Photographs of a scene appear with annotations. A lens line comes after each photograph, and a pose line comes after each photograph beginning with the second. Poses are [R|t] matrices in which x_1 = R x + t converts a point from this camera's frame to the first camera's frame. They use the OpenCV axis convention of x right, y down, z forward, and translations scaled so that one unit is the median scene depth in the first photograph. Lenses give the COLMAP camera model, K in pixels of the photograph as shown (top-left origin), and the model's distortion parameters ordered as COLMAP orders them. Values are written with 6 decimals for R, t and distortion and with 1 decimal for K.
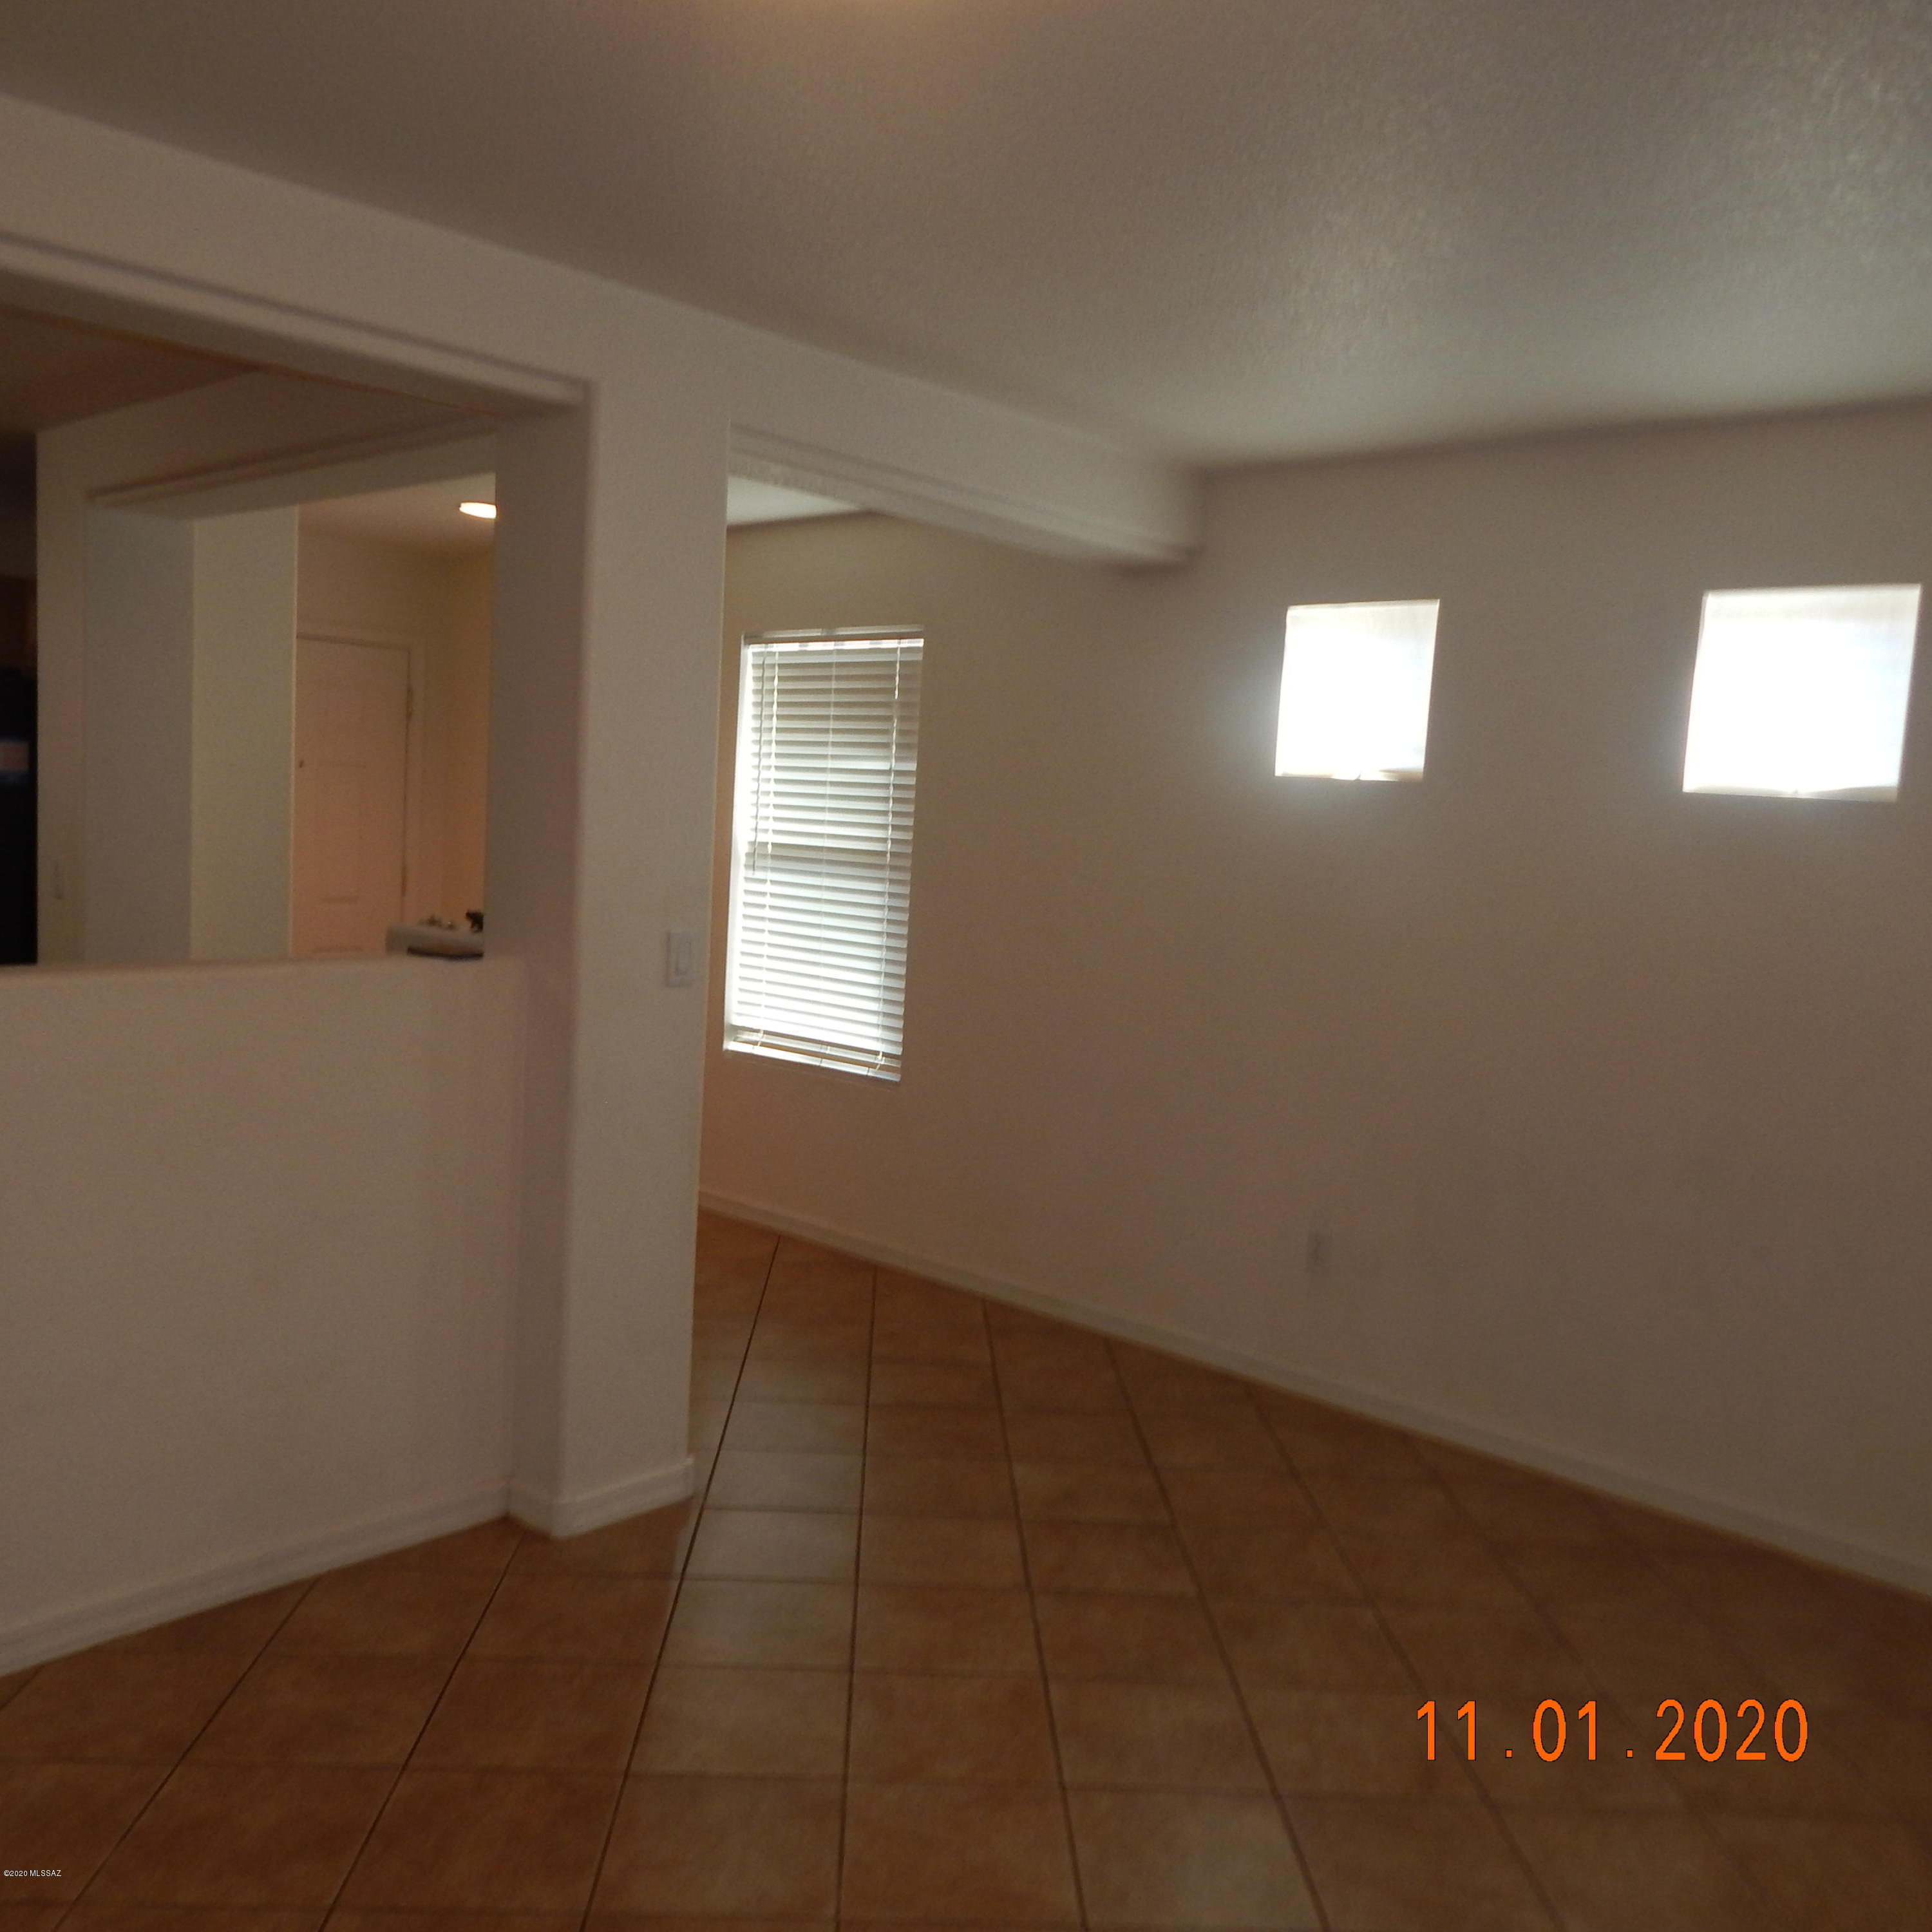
lens RADIAL K [[1723.3, 0, 966.0], [0, 1723.3, 966.0], [0, 0, 1]] dist [0.035985, -0.051485]
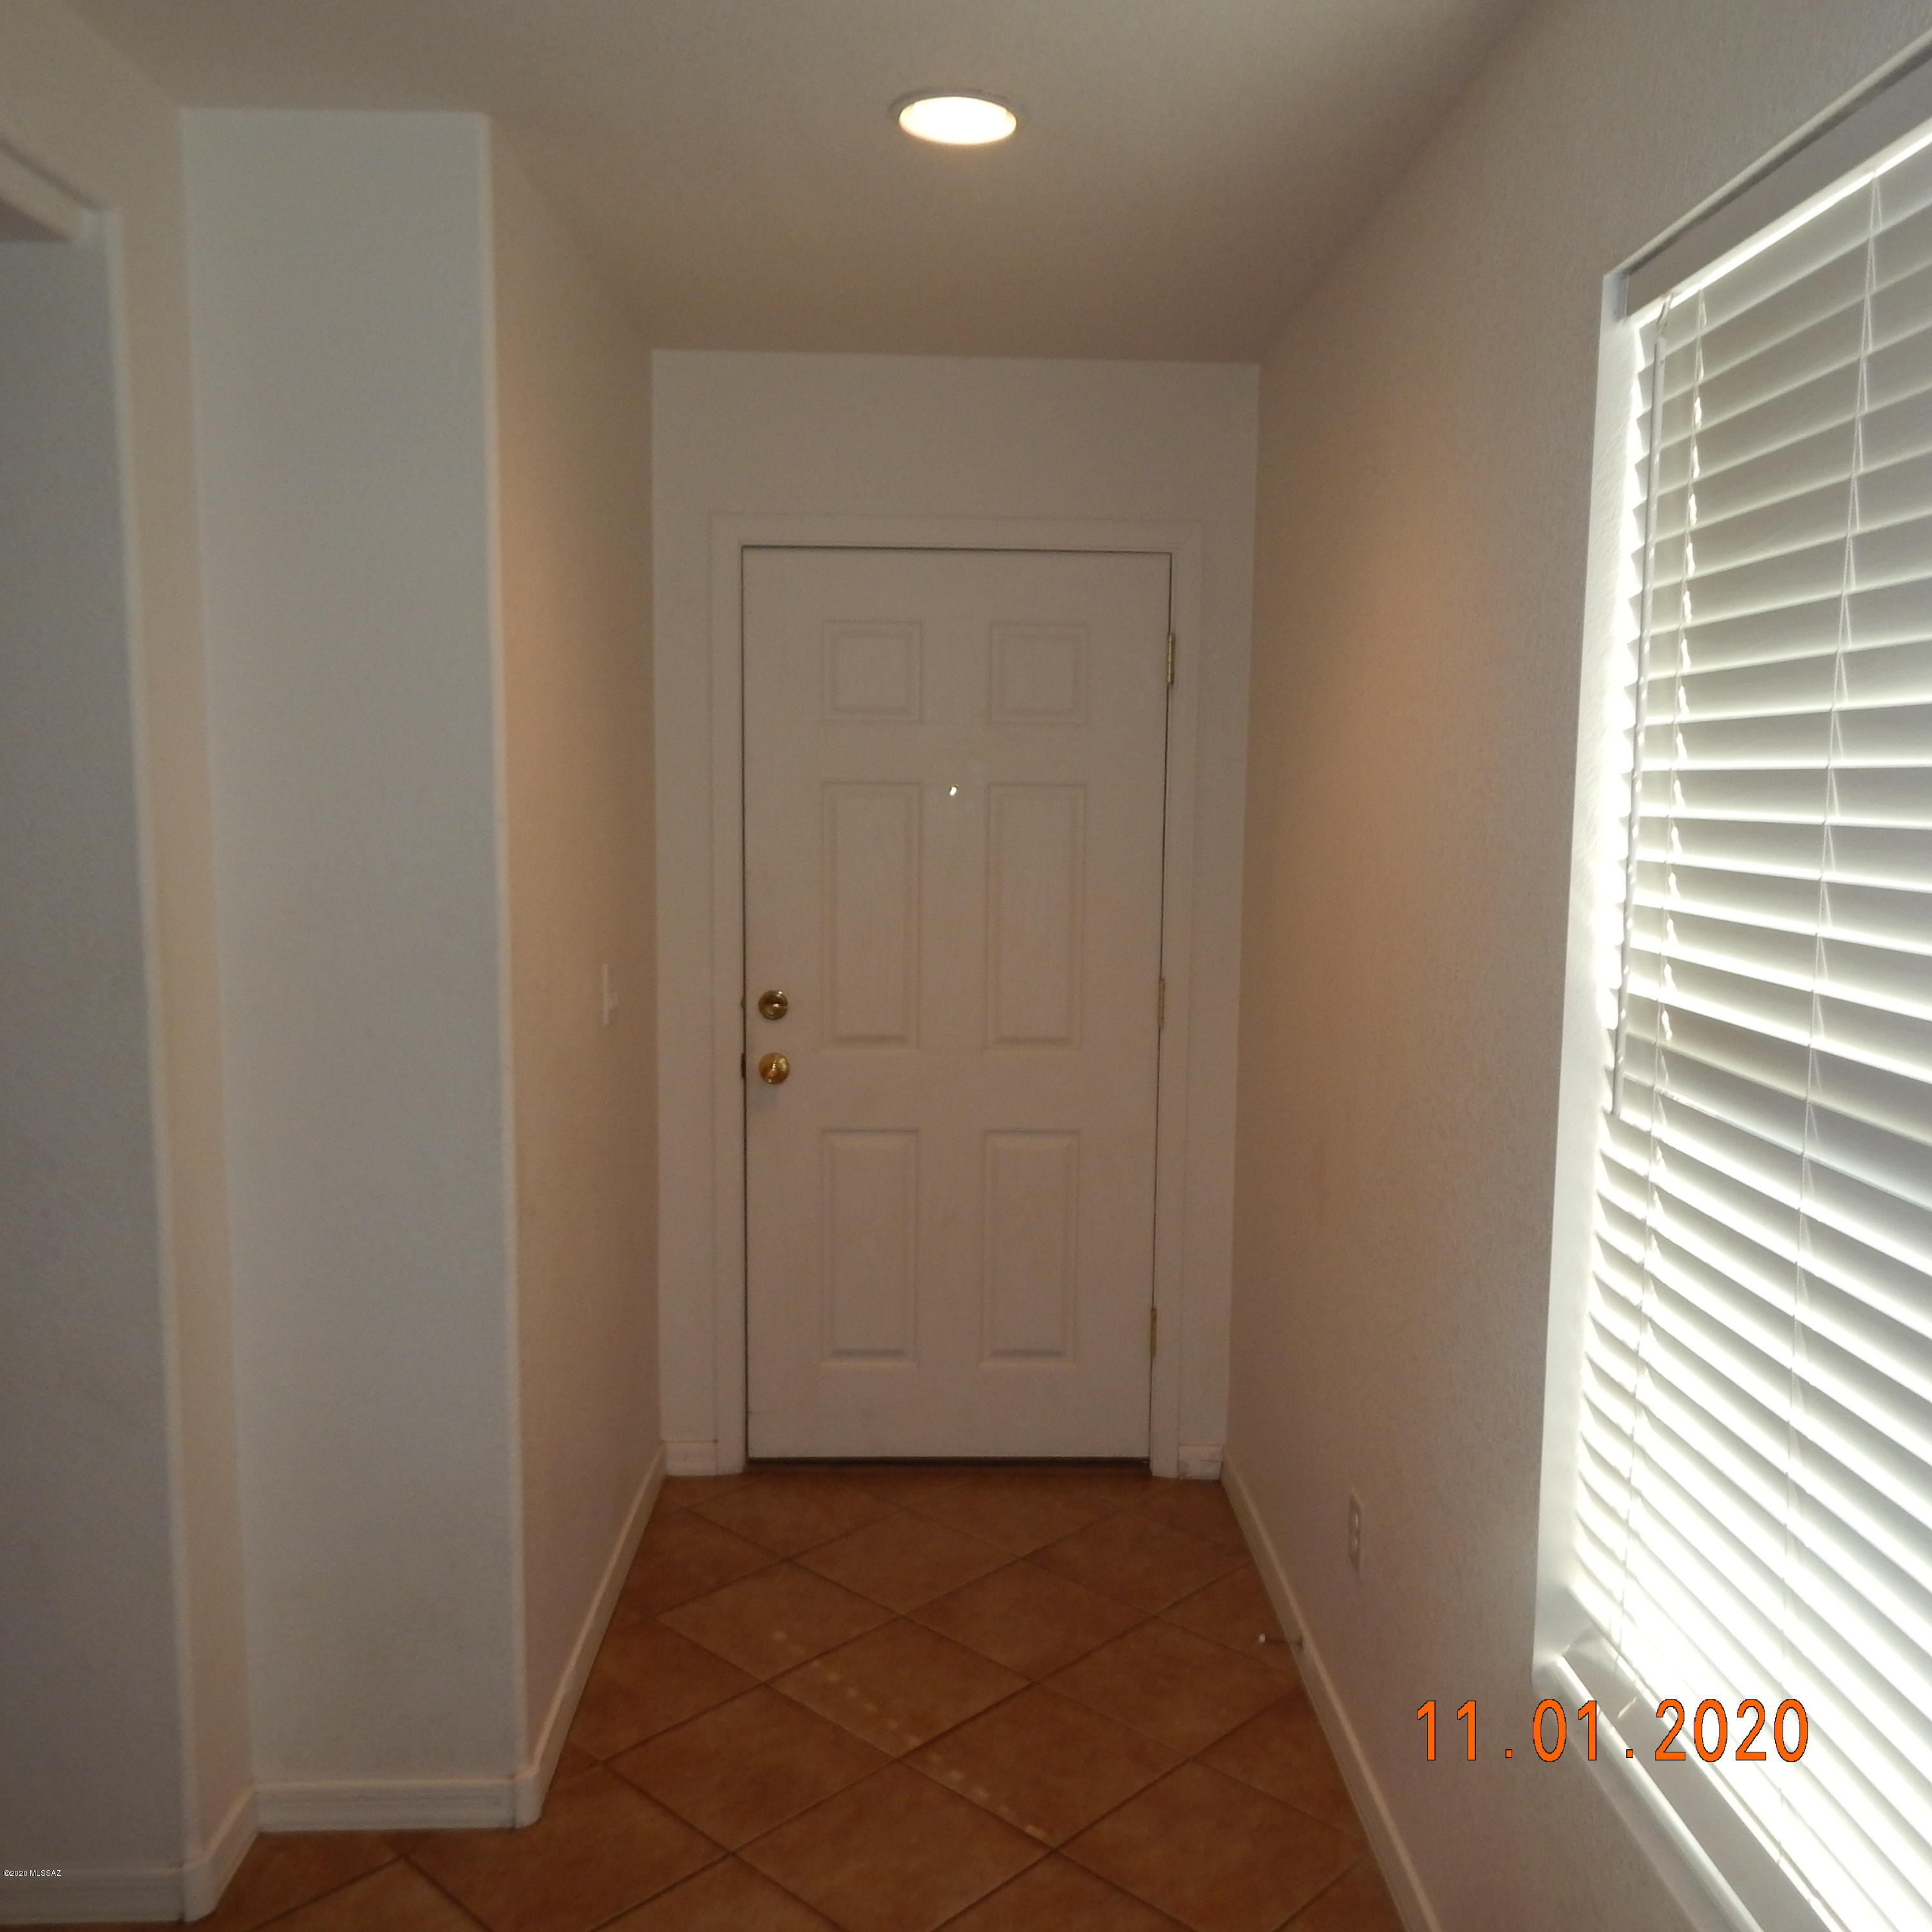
lens RADIAL K [[1723.3, 0, 966.0], [0, 1723.3, 966.0], [0, 0, 1]] dist [0.035985, -0.051485]
pose [[0.693578, 0.030757, -0.719725, 0.006310], [-0.036523, 0.999305, 0.007508, -0.075474], [0.719455, 0.021079, 0.694219, 0.719530]]
